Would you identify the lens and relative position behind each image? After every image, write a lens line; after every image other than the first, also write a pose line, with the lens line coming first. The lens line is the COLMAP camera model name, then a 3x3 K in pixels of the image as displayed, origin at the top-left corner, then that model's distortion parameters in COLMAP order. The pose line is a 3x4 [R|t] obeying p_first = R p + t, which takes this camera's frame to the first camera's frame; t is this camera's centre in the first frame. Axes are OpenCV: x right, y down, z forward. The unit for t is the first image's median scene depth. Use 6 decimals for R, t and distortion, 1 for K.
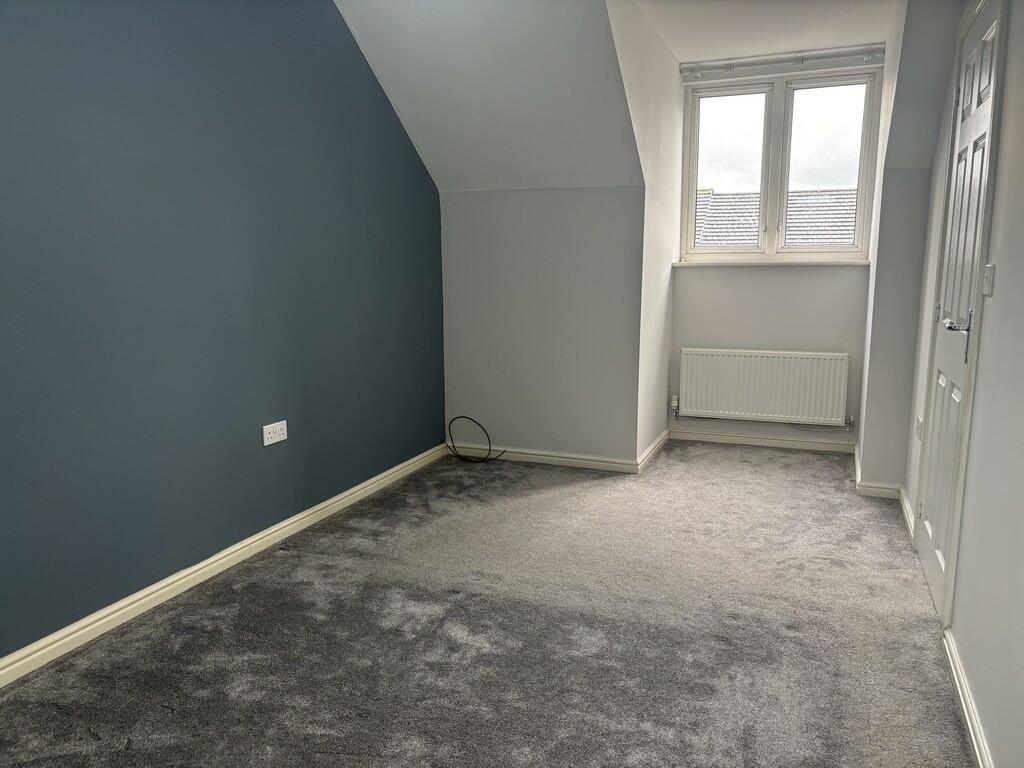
lens RADIAL K [[757.0, 0, 513.8], [0, 757.0, 387.5], [0, 0, 1]] dist [0.002577, 0.000328]
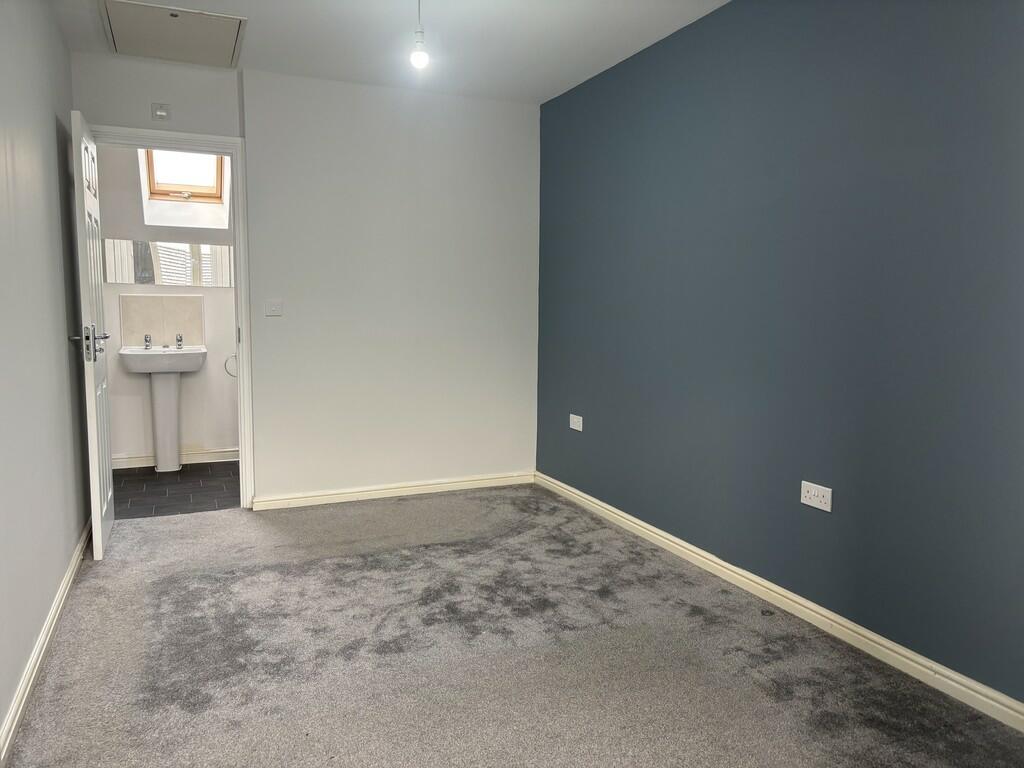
lens RADIAL K [[757.0, 0, 512.4], [0, 757.0, 383.3], [0, 0, 1]] dist [0.002577, 0.000328]
pose [[-0.690850, 0.092526, -0.717053, 0.524974], [-0.113403, 0.965634, 0.233861, -0.225411], [0.714049, 0.242879, -0.656616, 1.303187]]
